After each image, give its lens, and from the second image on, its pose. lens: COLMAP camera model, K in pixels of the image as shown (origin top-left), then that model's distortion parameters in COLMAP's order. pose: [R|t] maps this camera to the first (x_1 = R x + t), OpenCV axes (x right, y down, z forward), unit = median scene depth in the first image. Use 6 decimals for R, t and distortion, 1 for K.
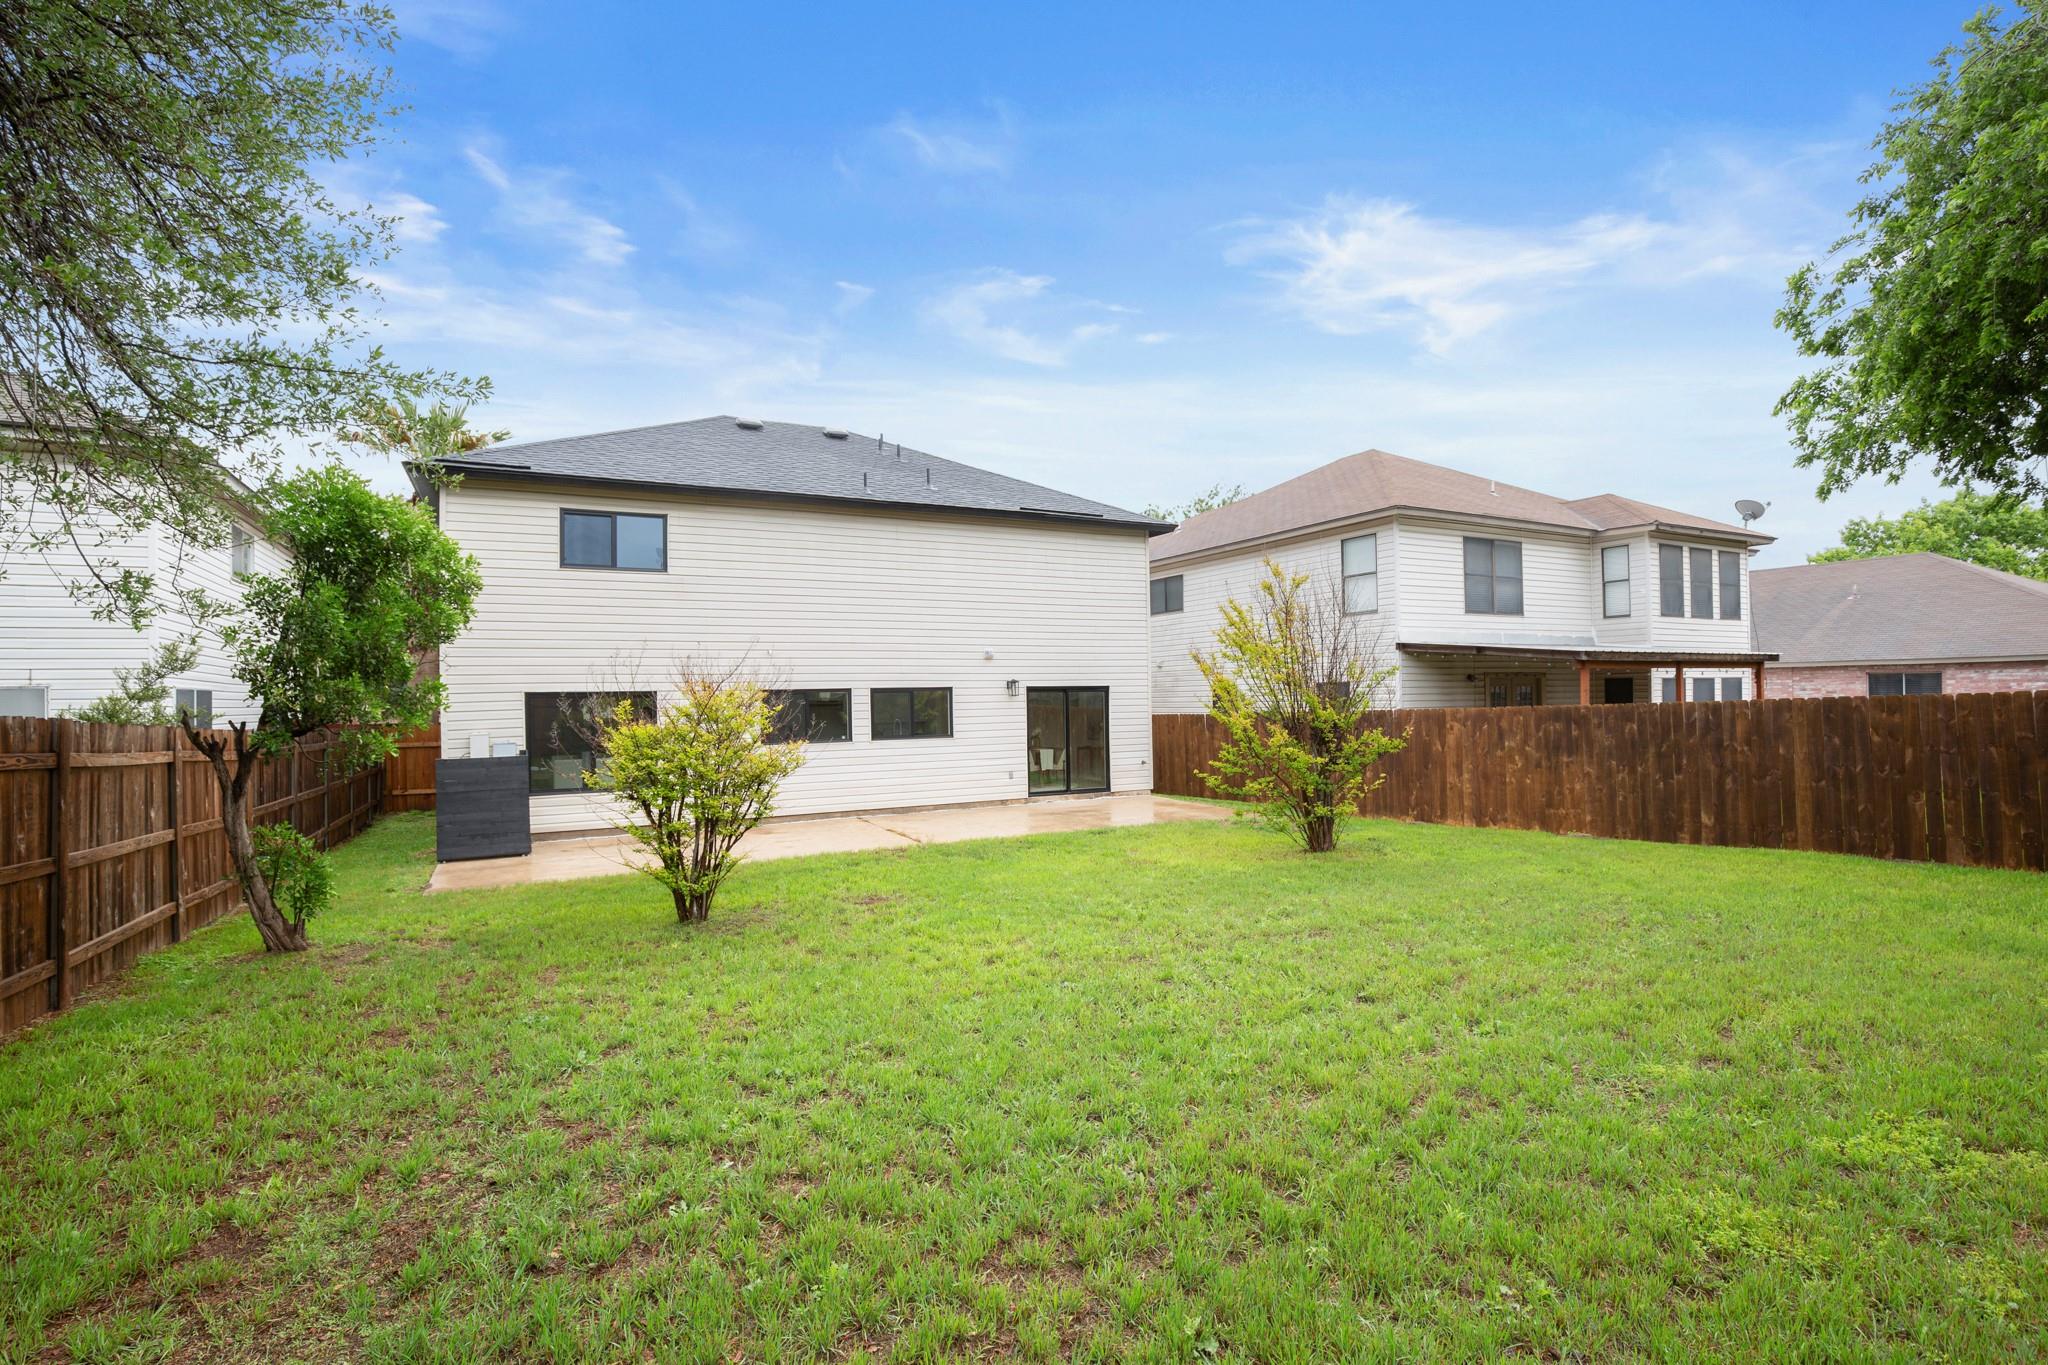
lens RADIAL K [[928.1, 0, 1017.8], [0, 928.1, 683.8], [0, 0, 1]] dist [-0.020594, -0.000224]
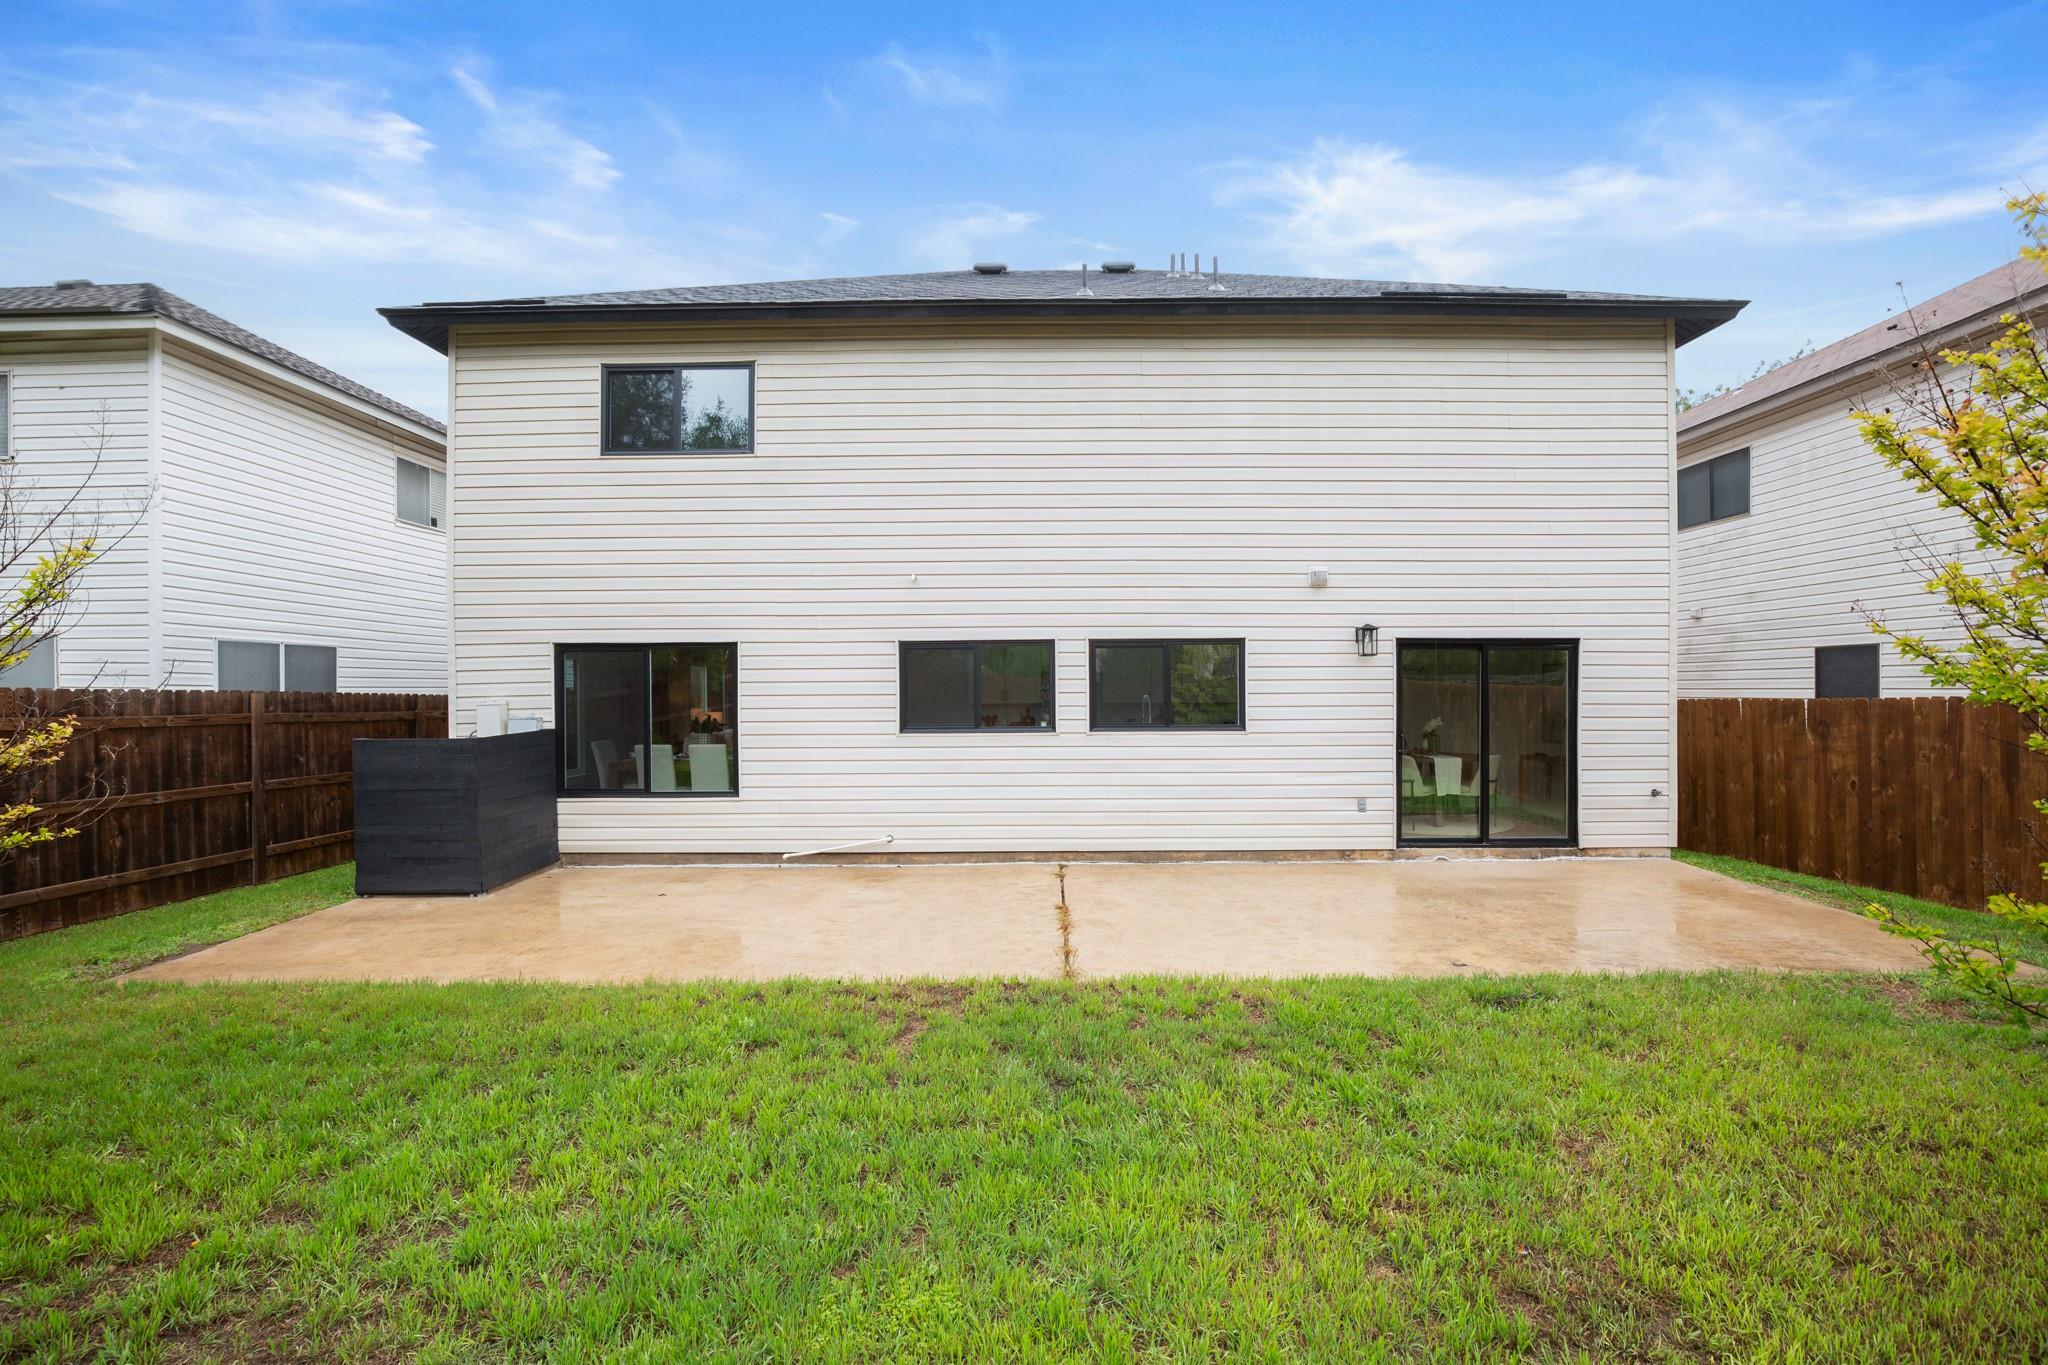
lens RADIAL K [[928.1, 0, 1041.3], [0, 928.1, 688.4], [0, 0, 1]] dist [-0.020594, -0.000224]
pose [[0.893488, 0.012522, -0.448913, 0.065163], [-0.003821, 0.999787, 0.020283, 0.021317], [0.449071, -0.016407, 0.893345, 0.435322]]
